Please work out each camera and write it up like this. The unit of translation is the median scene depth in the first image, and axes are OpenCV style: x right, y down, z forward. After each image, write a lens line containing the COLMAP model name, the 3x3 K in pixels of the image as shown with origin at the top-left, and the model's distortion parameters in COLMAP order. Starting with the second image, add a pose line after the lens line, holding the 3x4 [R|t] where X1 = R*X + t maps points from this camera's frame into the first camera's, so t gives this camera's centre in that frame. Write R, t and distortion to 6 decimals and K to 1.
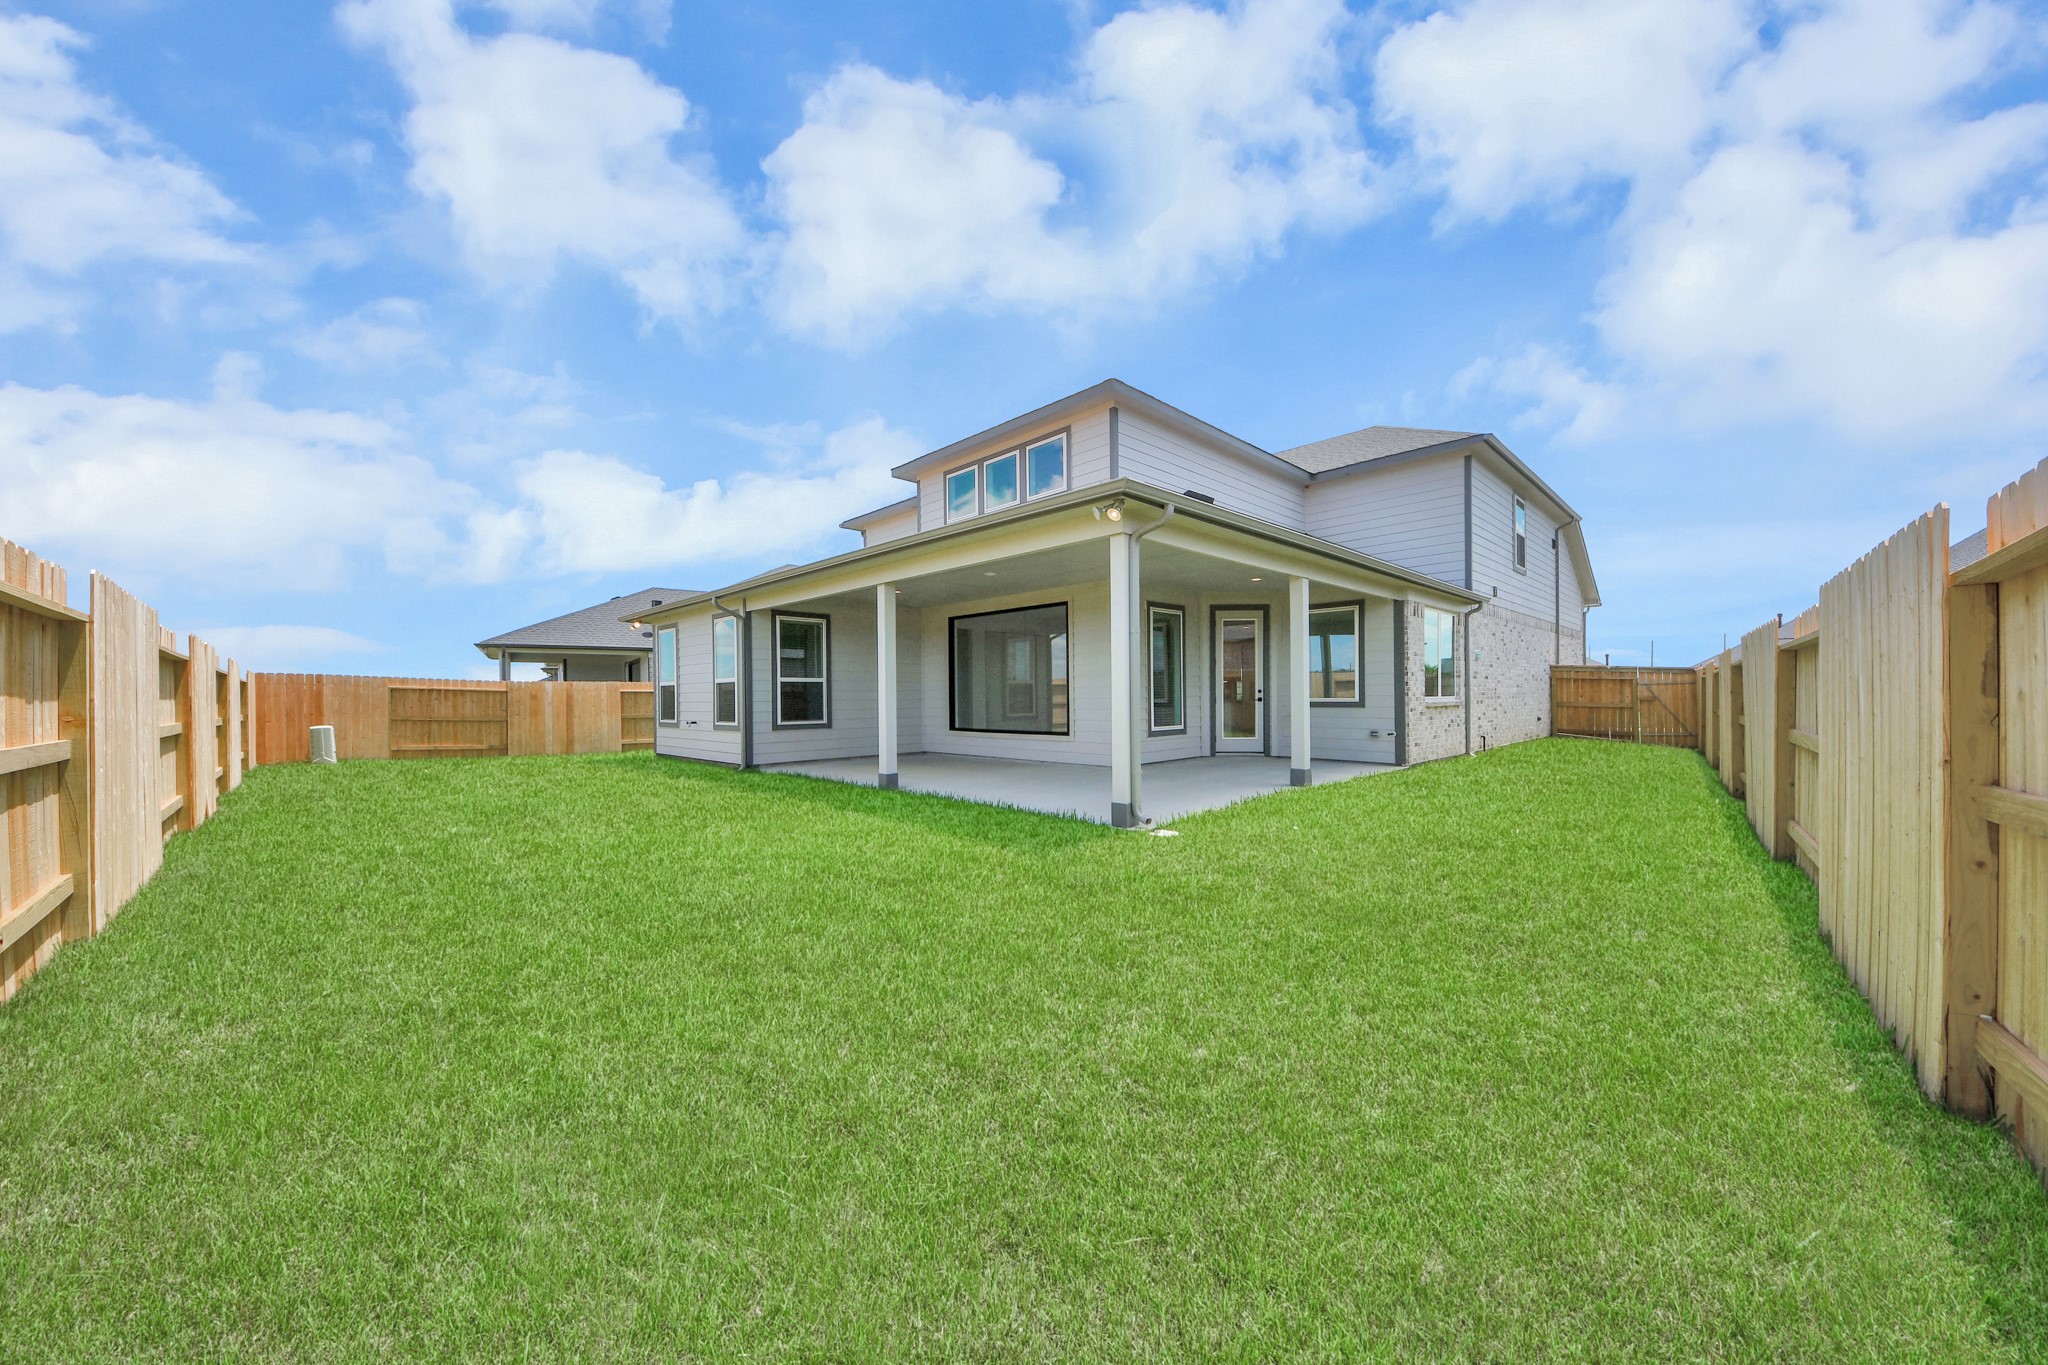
lens RADIAL K [[740.3, 0, 1024.0], [0, 740.3, 700.7], [0, 0, 1]] dist [-0.000072, -0.000025]
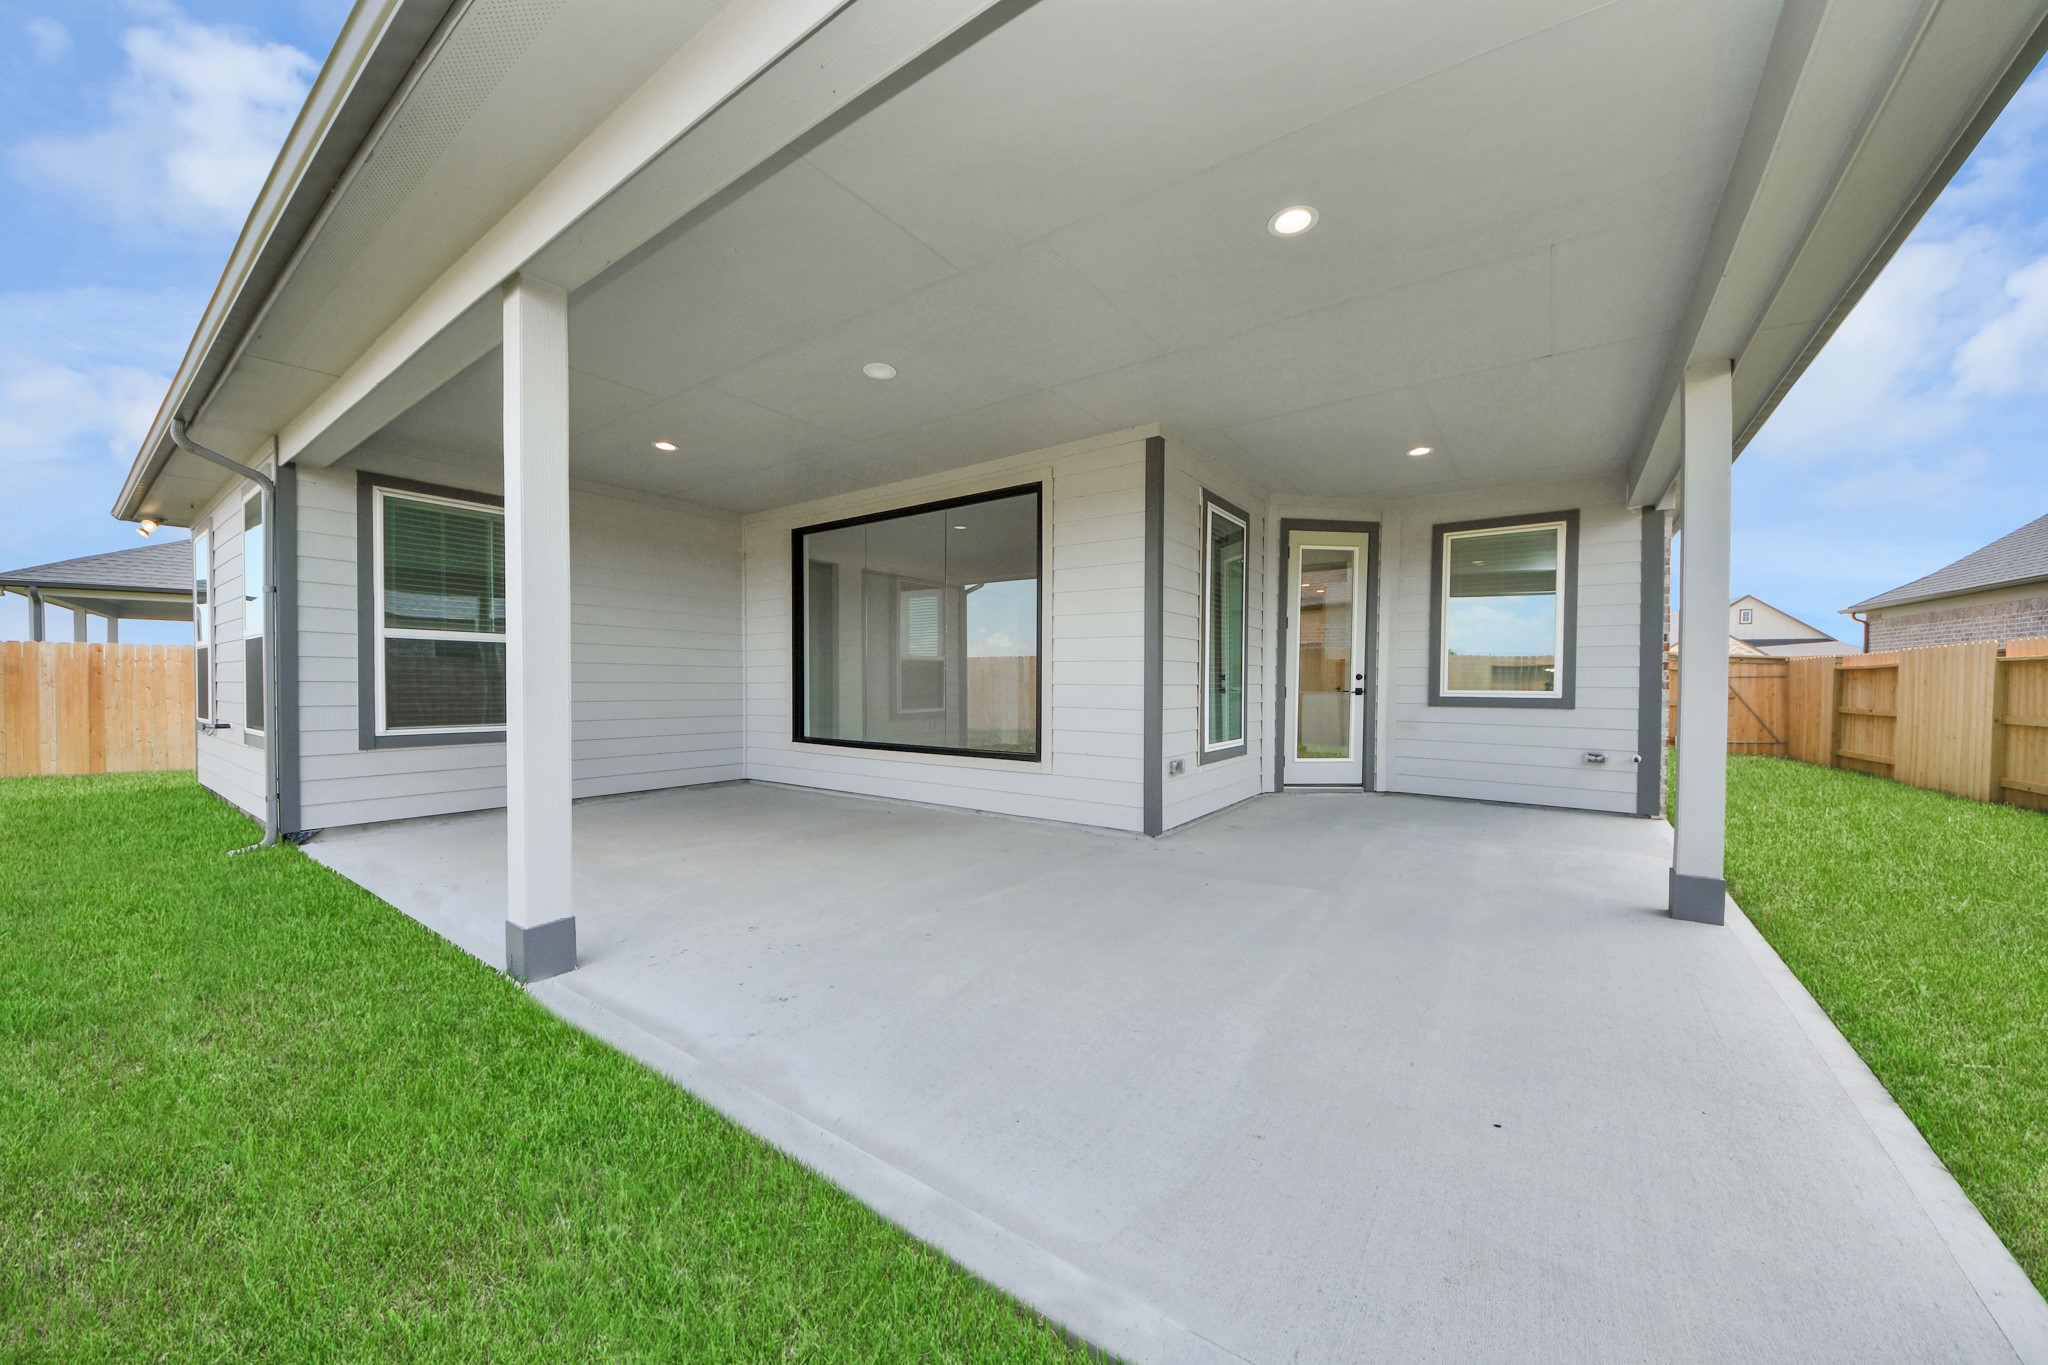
lens RADIAL K [[740.3, 0, 1024.0], [0, 740.3, 700.7], [0, 0, 1]] dist [-0.000072, -0.000025]
pose [[0.986179, 0.010962, 0.165323, -0.027534], [-0.013576, 0.999800, 0.014693, 0.000293], [-0.165129, -0.016734, 0.986130, 0.482325]]
